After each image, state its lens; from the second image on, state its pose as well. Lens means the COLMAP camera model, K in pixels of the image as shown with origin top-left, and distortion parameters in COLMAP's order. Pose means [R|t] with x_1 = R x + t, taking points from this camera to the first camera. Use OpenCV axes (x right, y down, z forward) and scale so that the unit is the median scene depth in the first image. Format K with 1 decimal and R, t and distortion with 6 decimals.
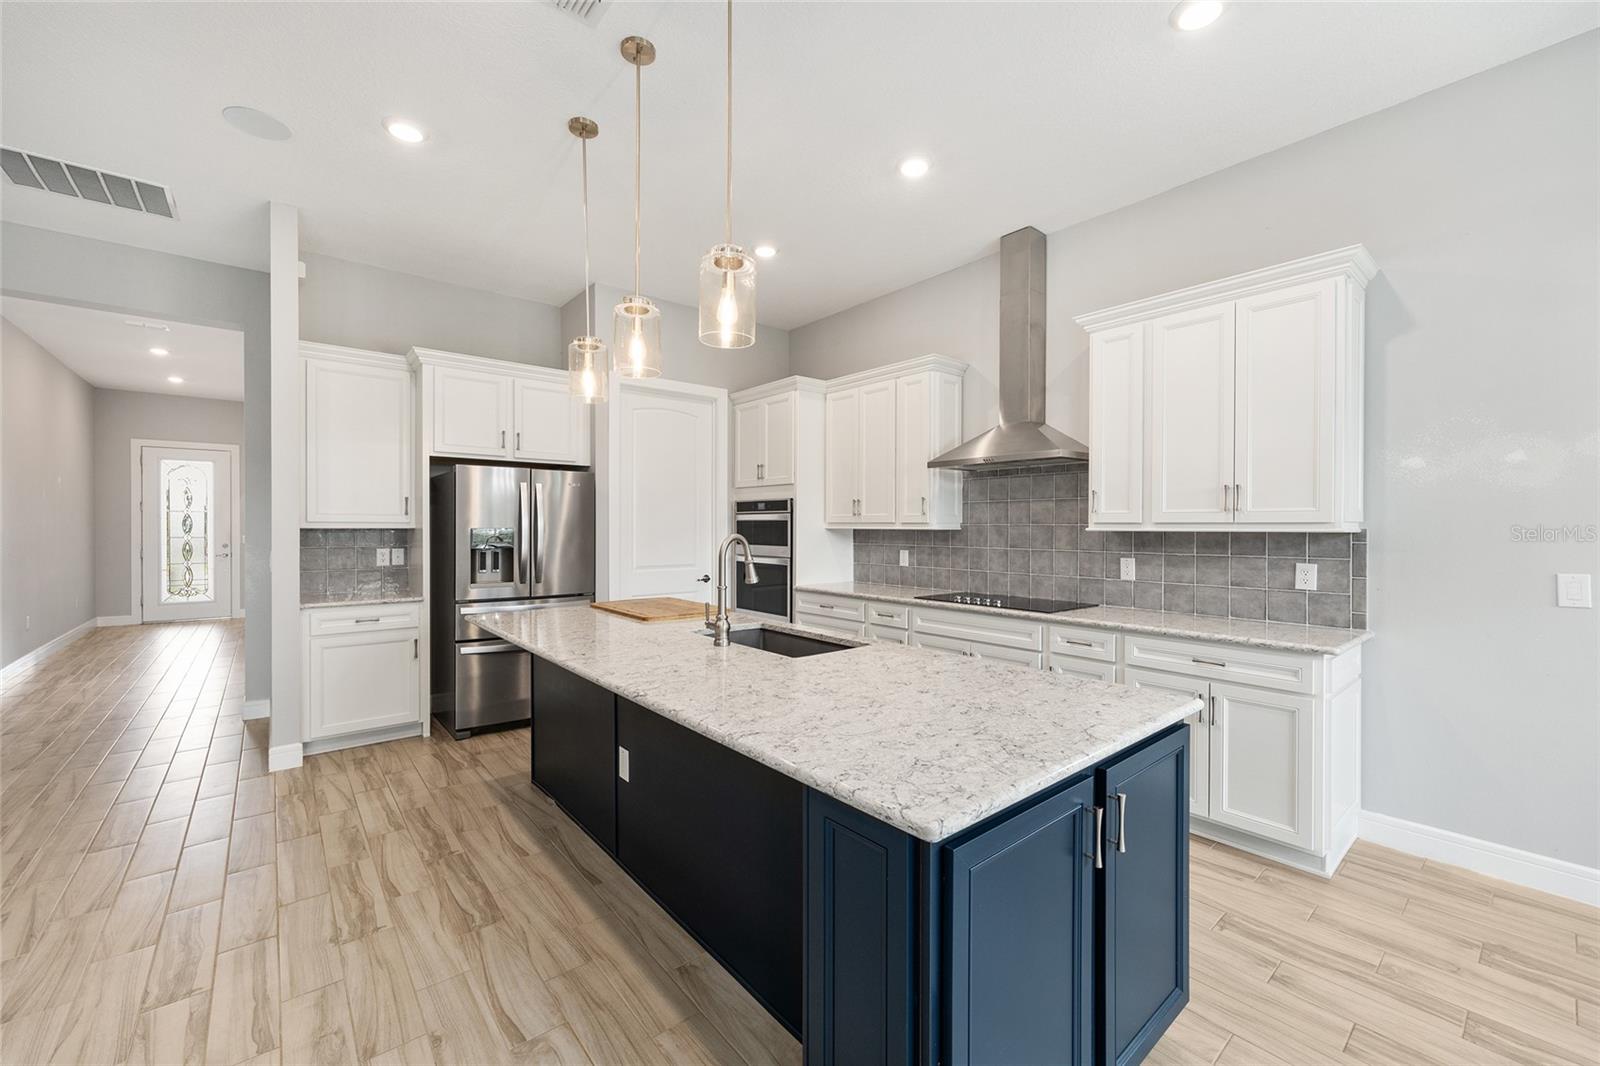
lens RADIAL K [[640.4, 0, 802.5], [0, 640.4, 531.6], [0, 0, 1]] dist [-0.003988, 0.001653]
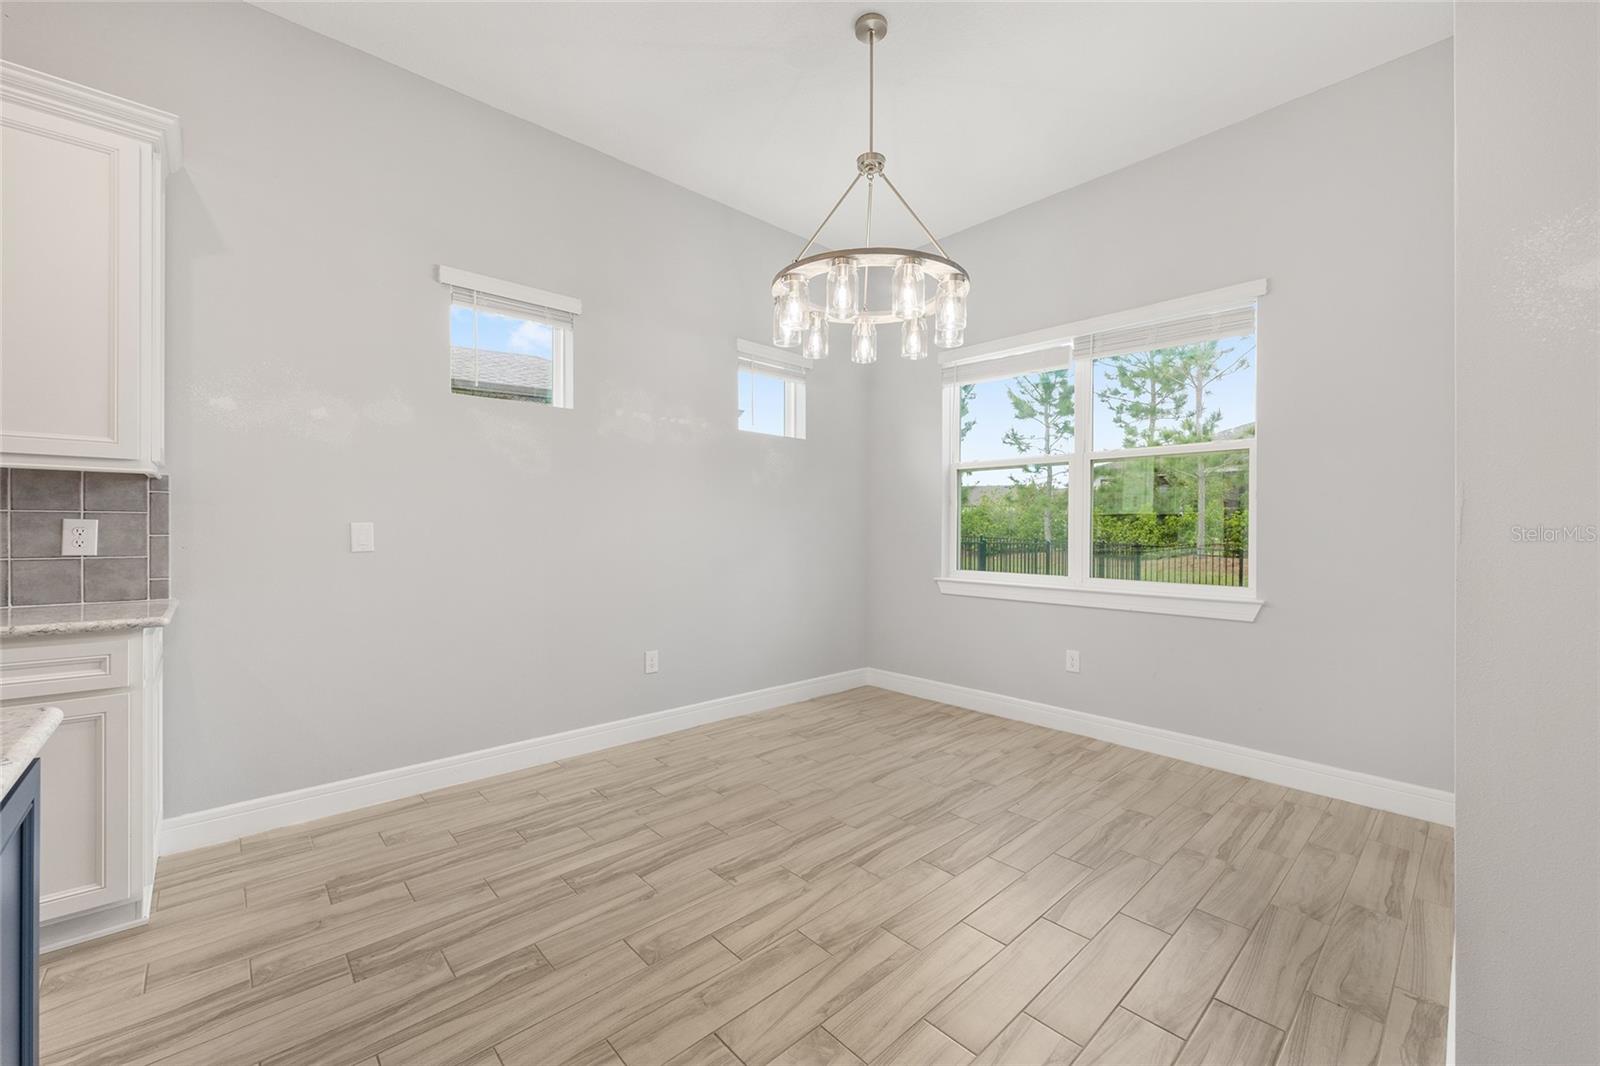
lens RADIAL K [[640.4, 0, 800.3], [0, 640.4, 530.6], [0, 0, 1]] dist [-0.003988, 0.001653]
pose [[-0.047781, -0.004375, 0.998848, 0.021077], [0.003725, 0.999983, 0.004558, 0.058493], [-0.998851, 0.003939, -0.047764, 0.202274]]
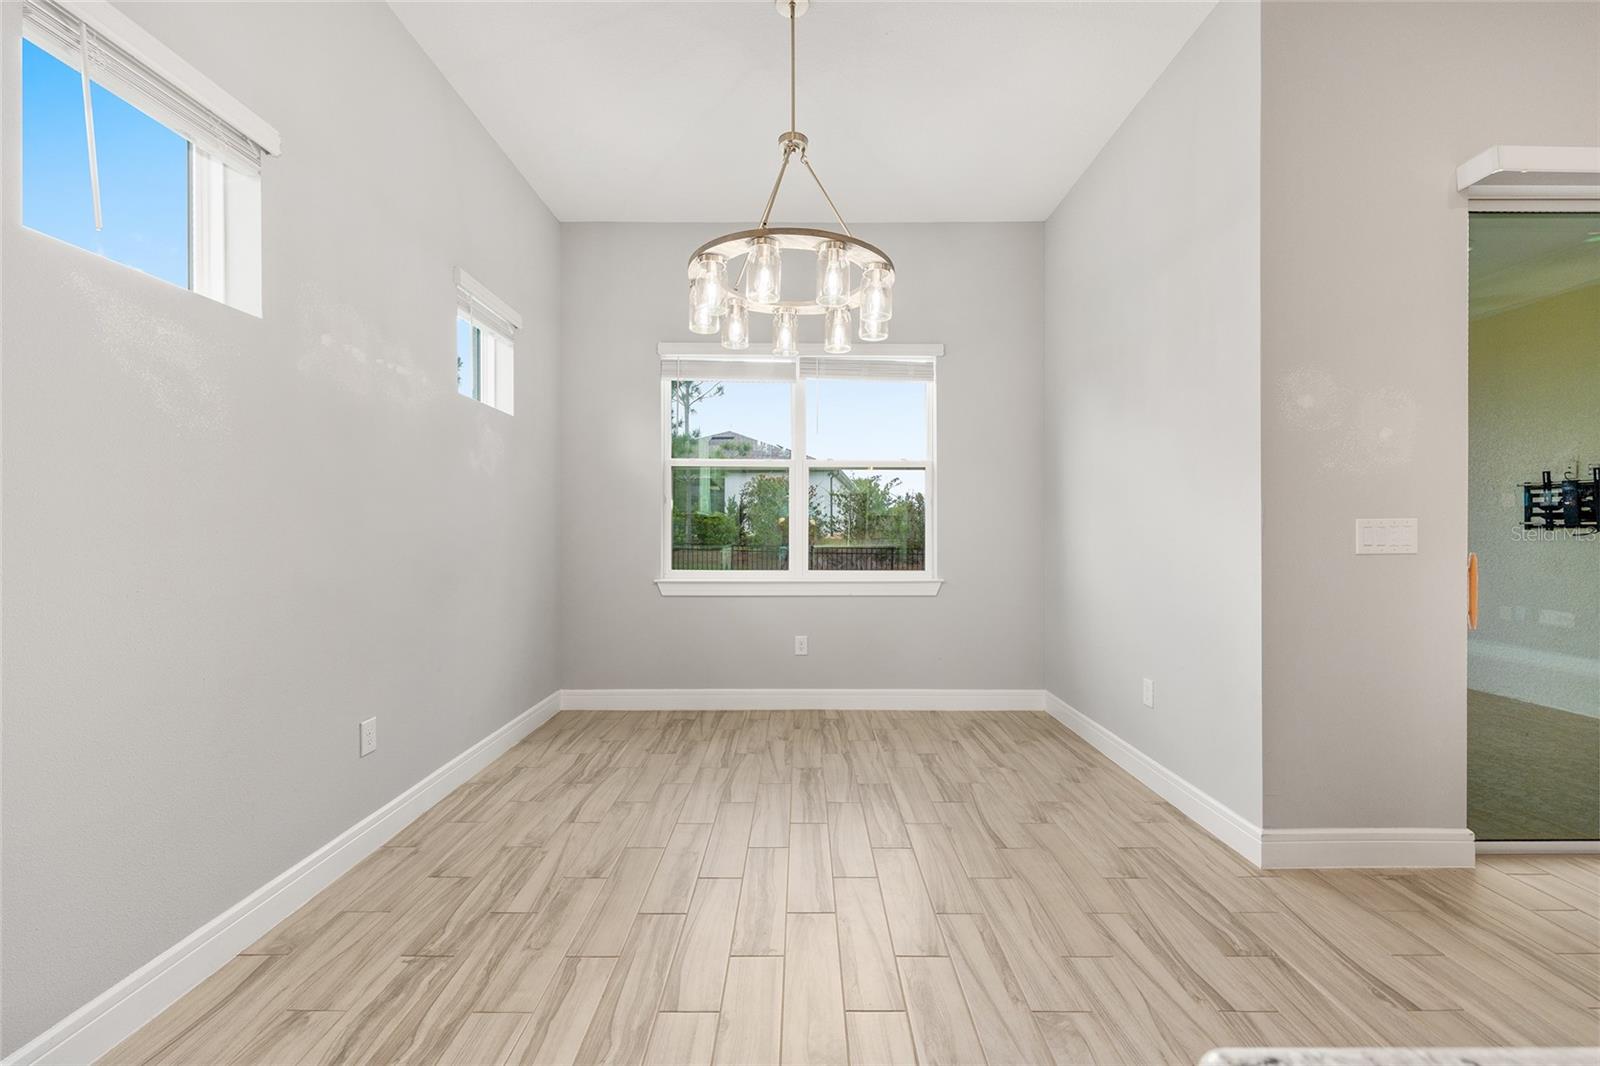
lens RADIAL K [[640.4, 0, 802.8], [0, 640.4, 533.8], [0, 0, 1]] dist [-0.003988, 0.001653]
pose [[-0.767243, -0.005544, 0.641332, 0.322167], [0.005617, 0.999866, 0.015363, 0.054966], [-0.641331, 0.015389, -0.767110, 0.655435]]
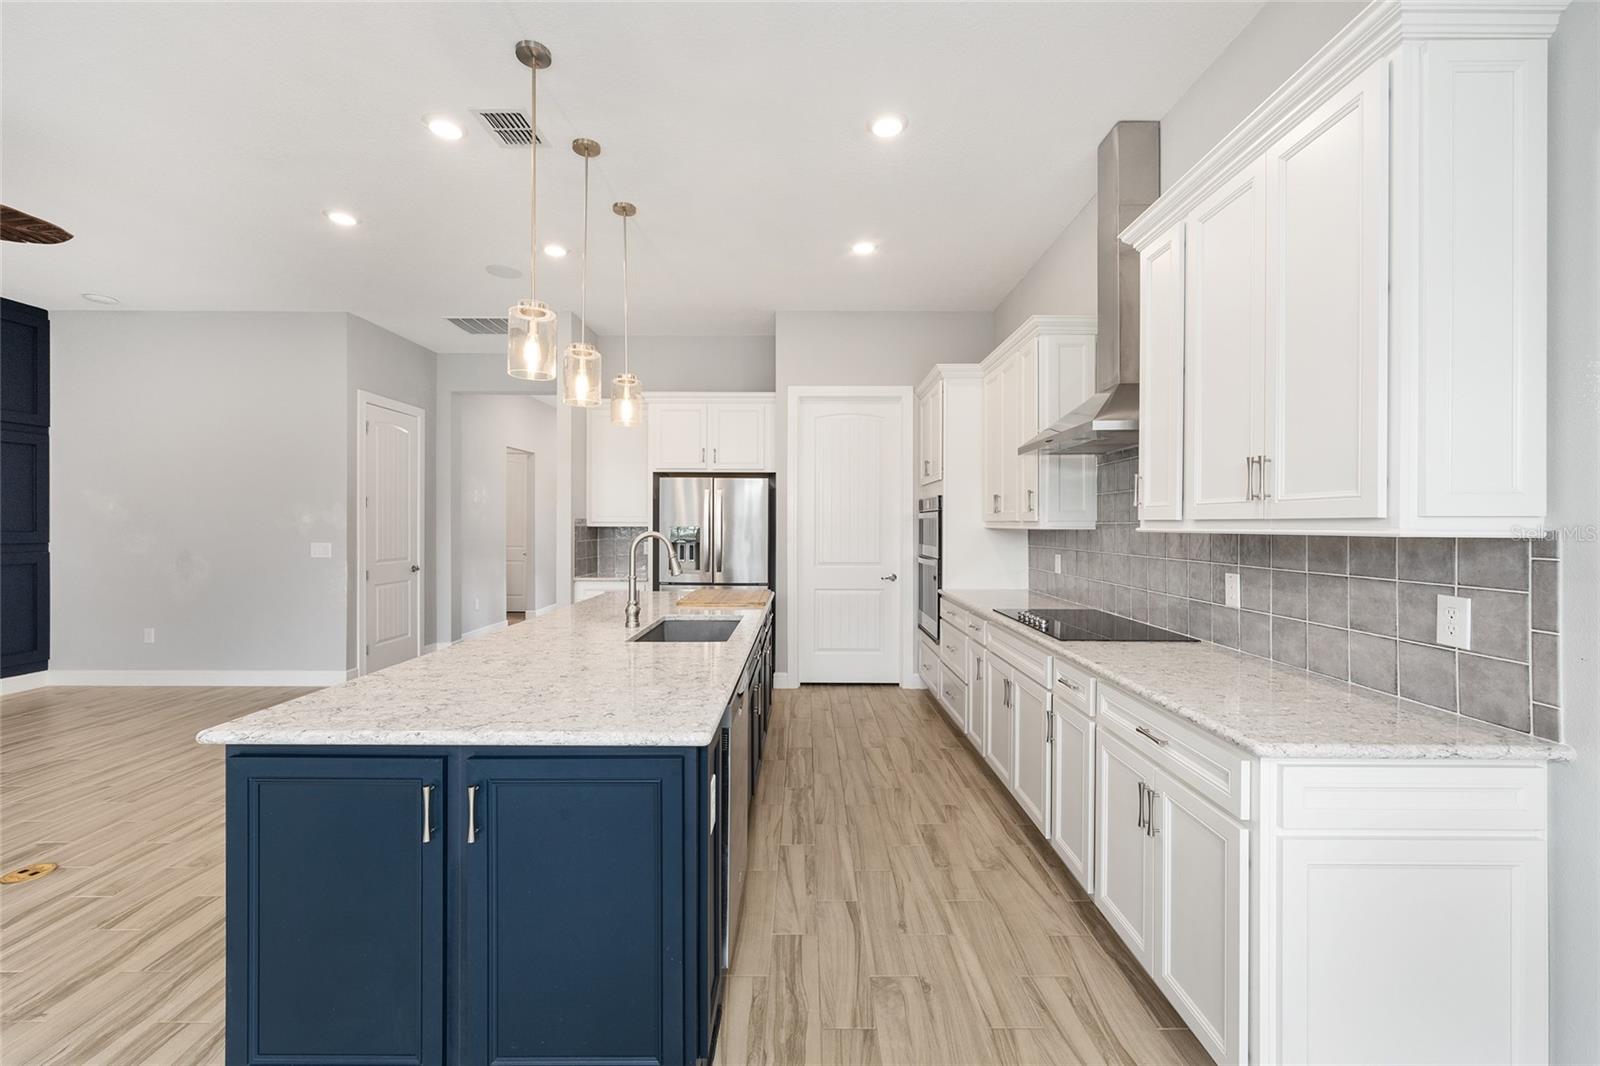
lens RADIAL K [[640.4, 0, 800.6], [0, 640.4, 527.3], [0, 0, 1]] dist [-0.003988, 0.001653]
pose [[0.764595, 0.002857, -0.644505, 0.669931], [-0.006843, 0.999970, -0.003685, -0.000963], [0.644475, 0.007228, 0.764592, 0.239279]]
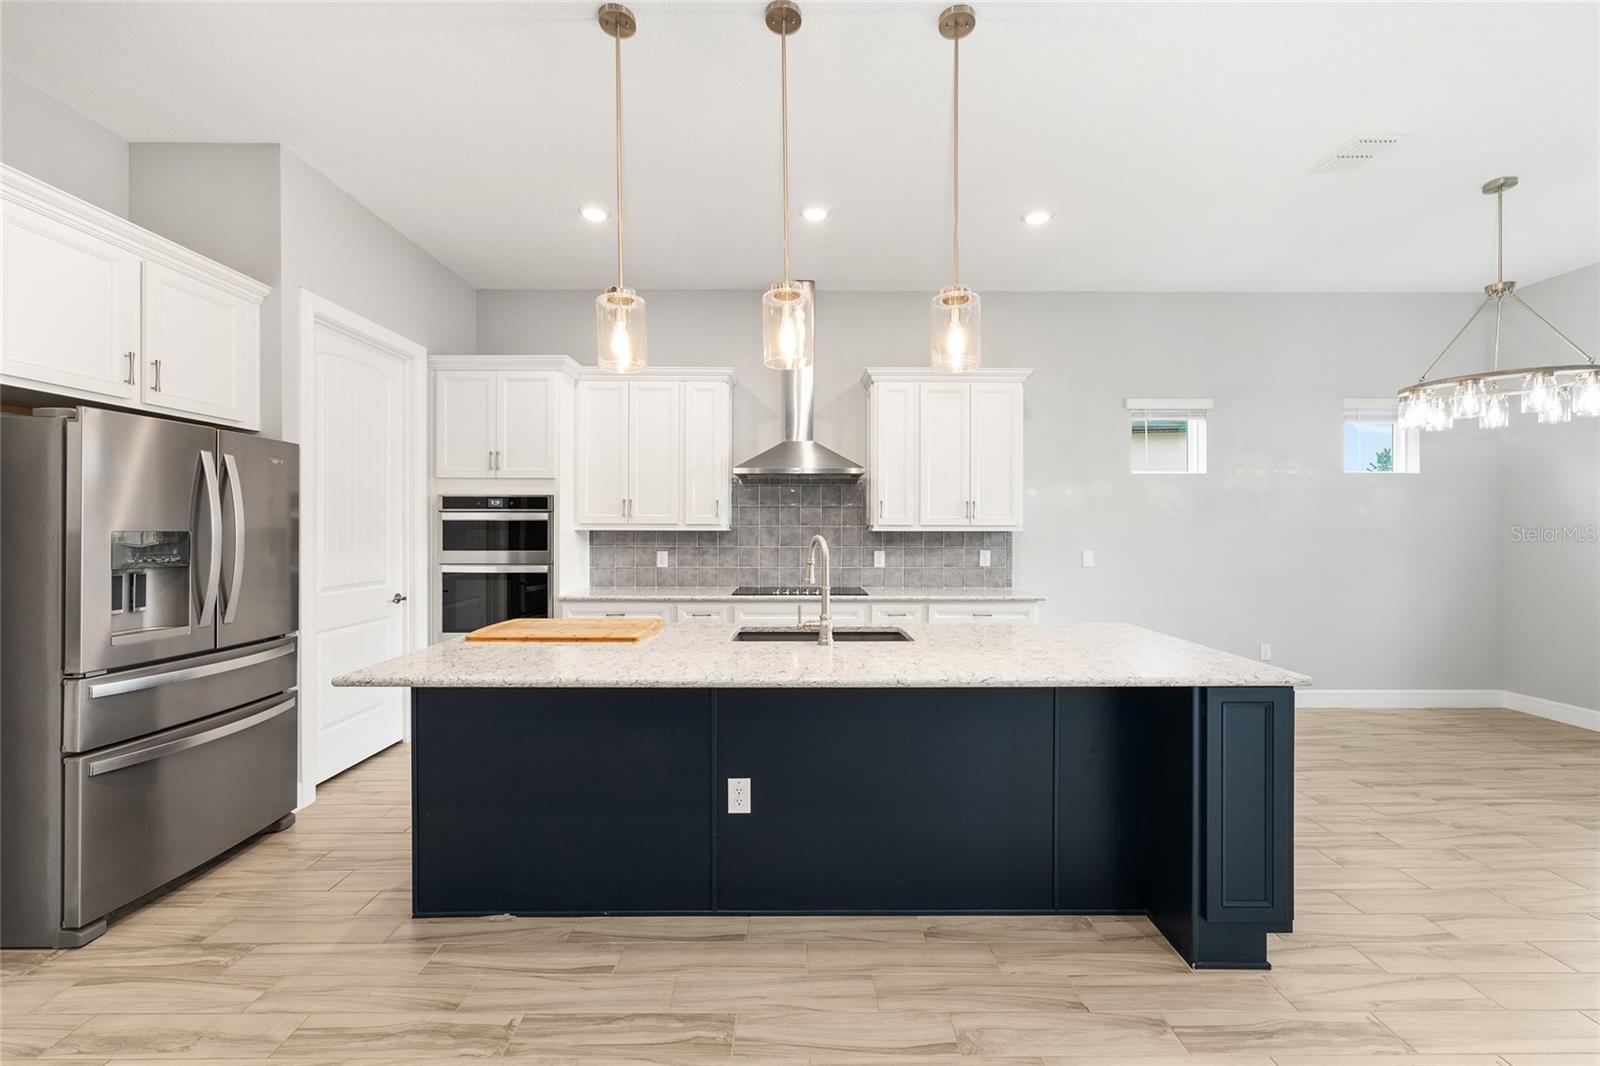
lens RADIAL K [[640.4, 0, 801.3], [0, 640.4, 530.1], [0, 0, 1]] dist [-0.003988, 0.001653]
pose [[0.635698, -0.002287, 0.771935, -0.733371], [0.005702, 0.999982, -0.001734, -0.002407], [-0.771917, 0.005504, 0.635699, 0.296634]]
